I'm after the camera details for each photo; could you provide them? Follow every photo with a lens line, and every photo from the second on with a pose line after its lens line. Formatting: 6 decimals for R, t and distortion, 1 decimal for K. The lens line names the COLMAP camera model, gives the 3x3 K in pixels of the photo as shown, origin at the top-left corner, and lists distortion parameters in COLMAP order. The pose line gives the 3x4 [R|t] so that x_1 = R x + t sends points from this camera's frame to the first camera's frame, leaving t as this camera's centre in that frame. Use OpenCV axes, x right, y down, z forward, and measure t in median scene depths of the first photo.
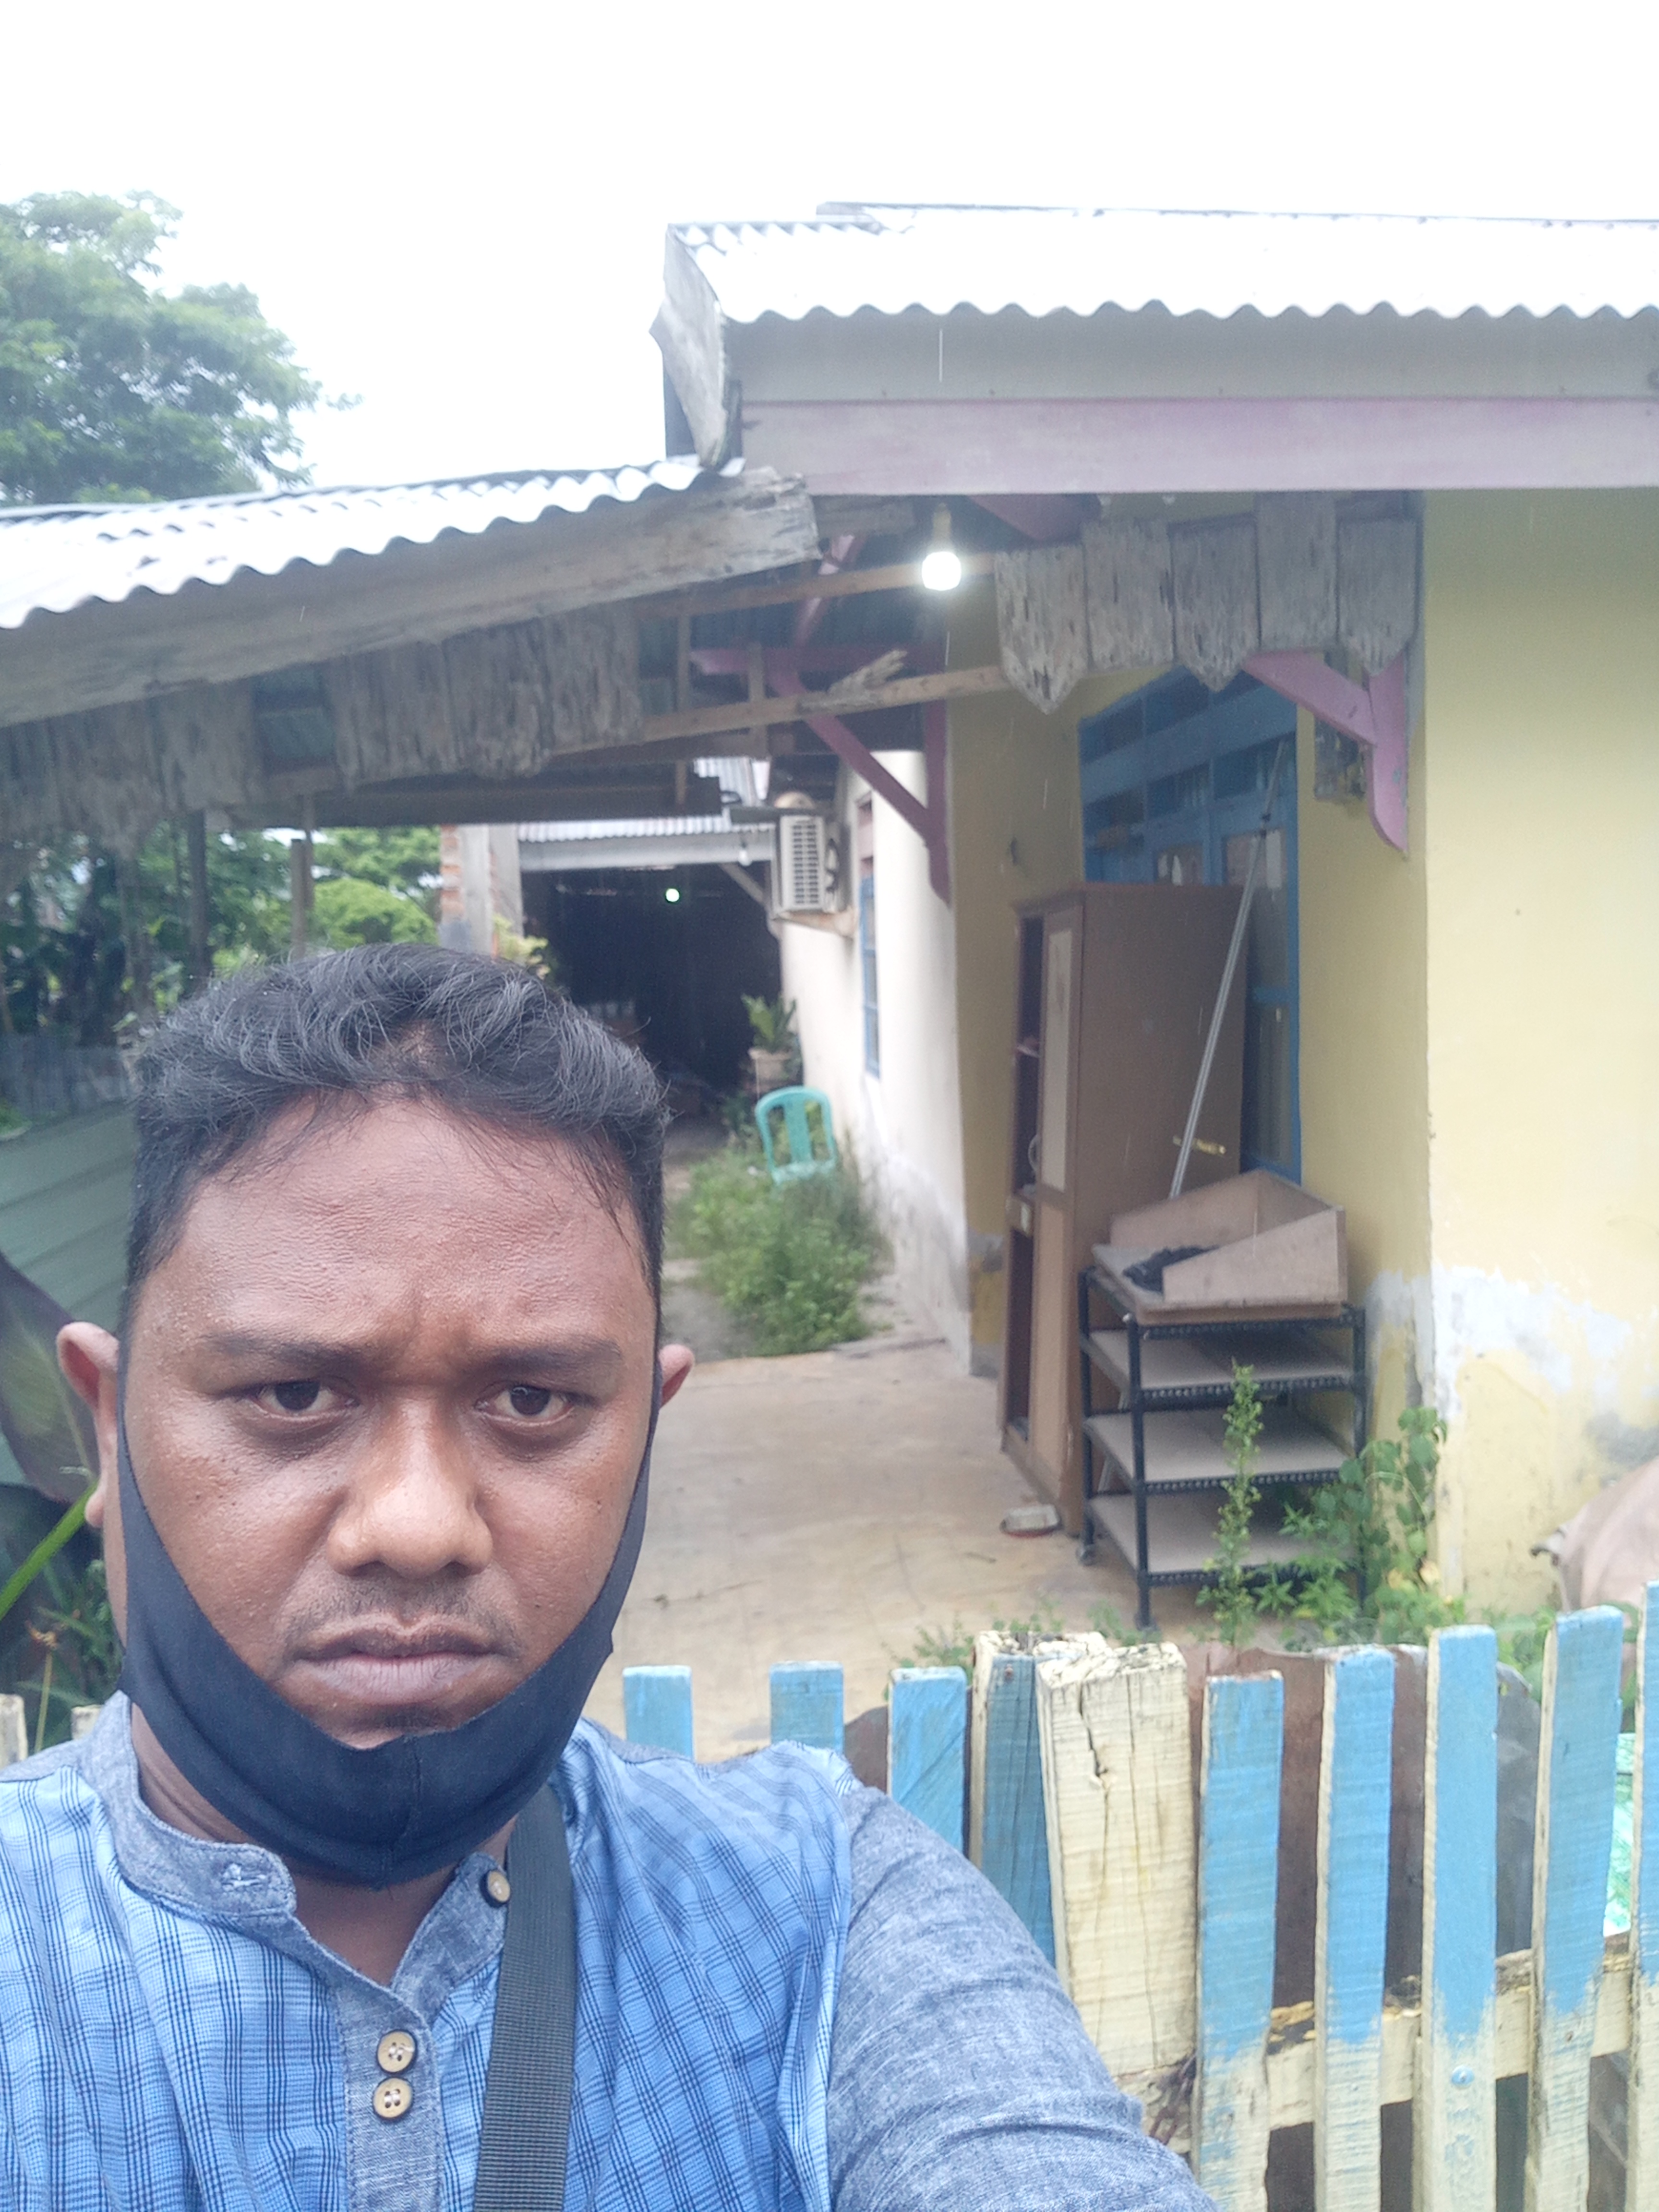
lens RADIAL K [[1667.0, 0, 832.0], [0, 1667.0, 1057.3], [0, 0, 1]] dist [-0.014532, 0.002164]
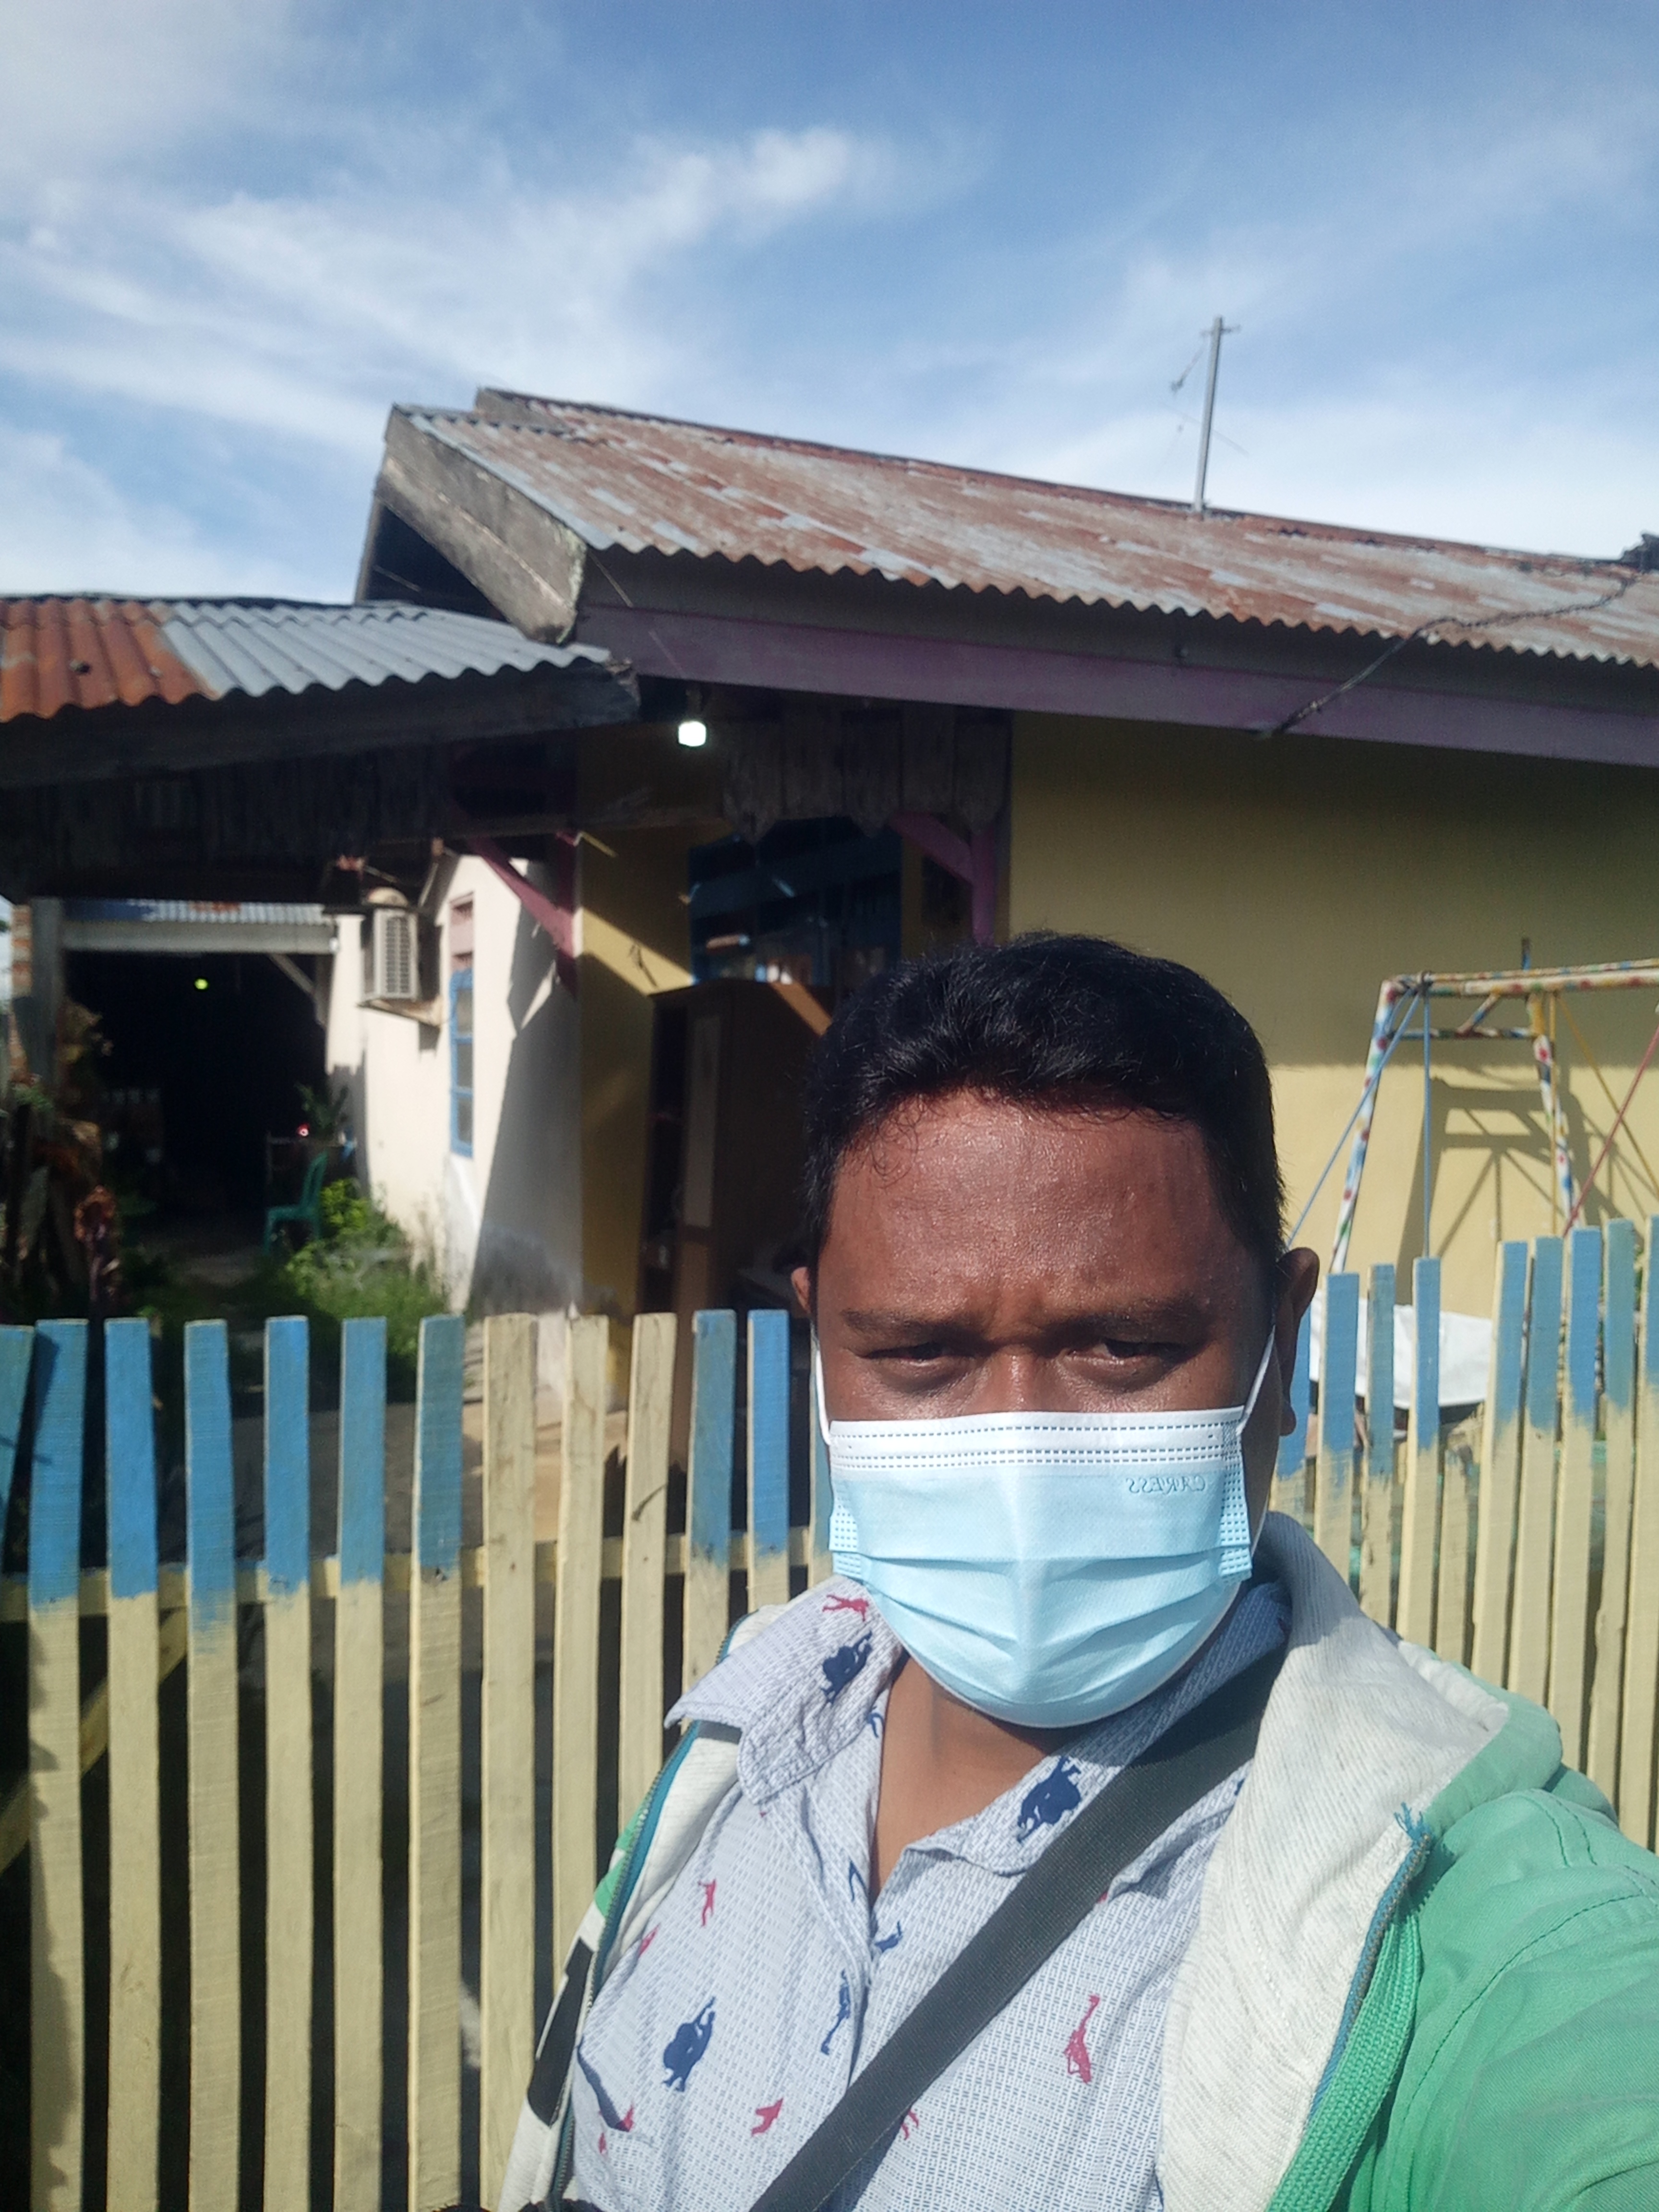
lens RADIAL K [[1633.4, 0, 830.5], [0, 1633.4, 1027.3], [0, 0, 1]] dist [0.046521, -0.210067]
pose [[0.952772, 0.044635, 0.300390, -0.196513], [-0.018478, 0.995828, -0.089362, 0.054807], [-0.303125, 0.079591, 0.949621, -0.244230]]
